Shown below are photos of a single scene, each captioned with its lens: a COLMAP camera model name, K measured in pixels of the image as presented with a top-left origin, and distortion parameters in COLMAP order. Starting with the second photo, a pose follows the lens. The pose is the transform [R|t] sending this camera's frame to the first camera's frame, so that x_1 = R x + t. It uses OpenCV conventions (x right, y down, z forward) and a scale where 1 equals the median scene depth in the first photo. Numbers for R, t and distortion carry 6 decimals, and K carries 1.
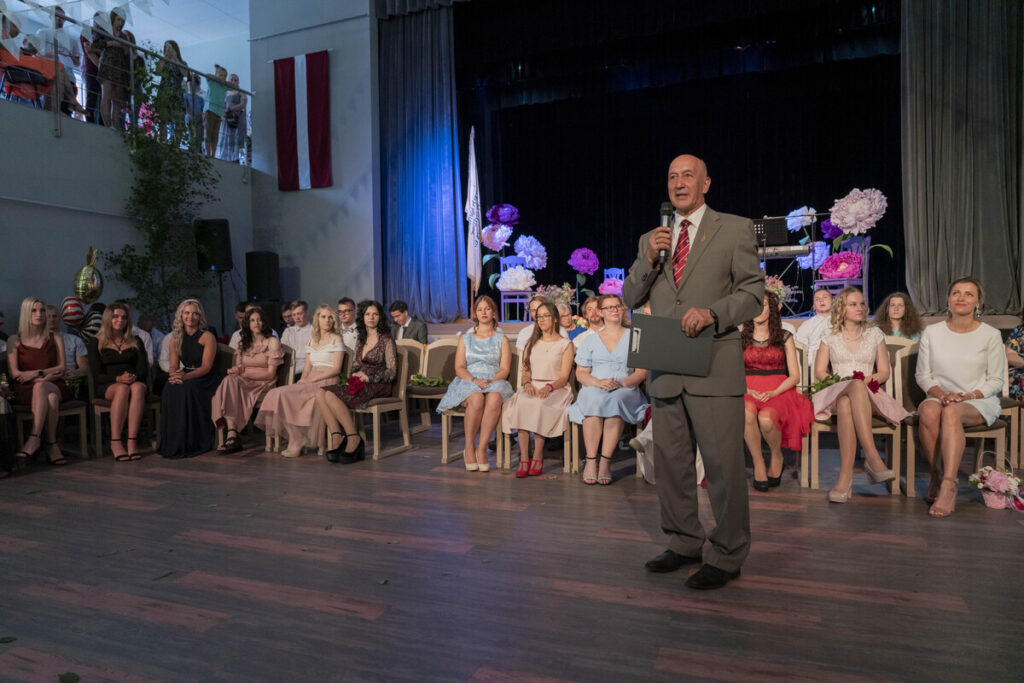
lens RADIAL K [[674.1, 0, 512.0], [0, 674.1, 341.5], [0, 0, 1]] dist [-0.010154, -0.000134]
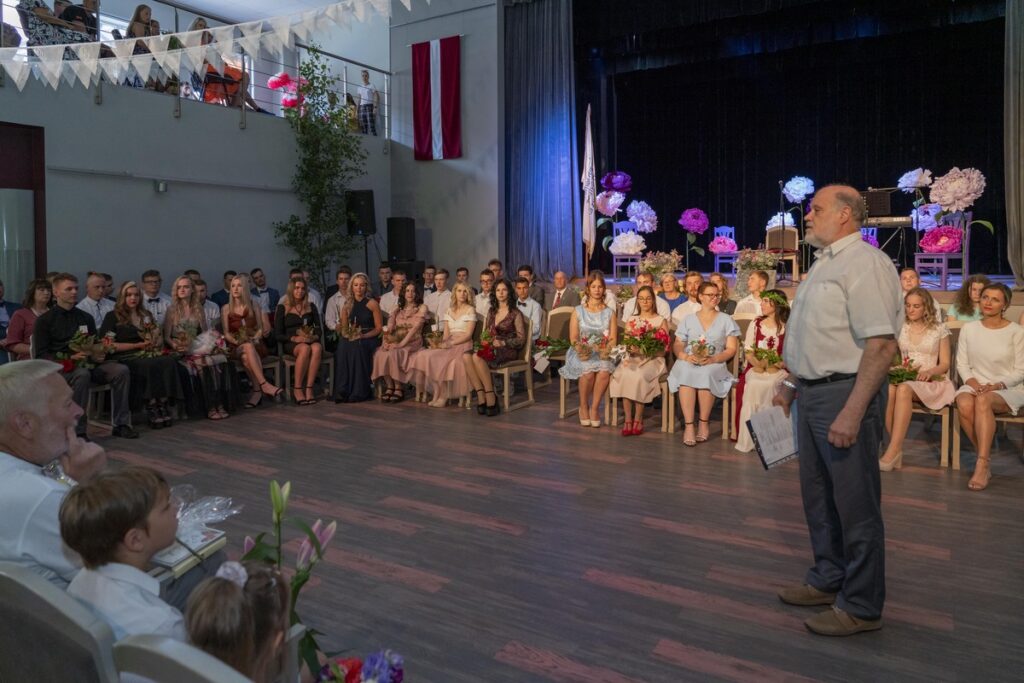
lens RADIAL K [[693.7, 0, 527.3], [0, 693.7, 272.6], [0, 0, 1]] dist [-0.000583, 0.002186]
pose [[0.989695, 0.012116, -0.142675, 0.008001], [-0.012862, 0.999908, -0.004310, -0.051029], [0.142610, 0.006101, 0.989760, -0.164790]]
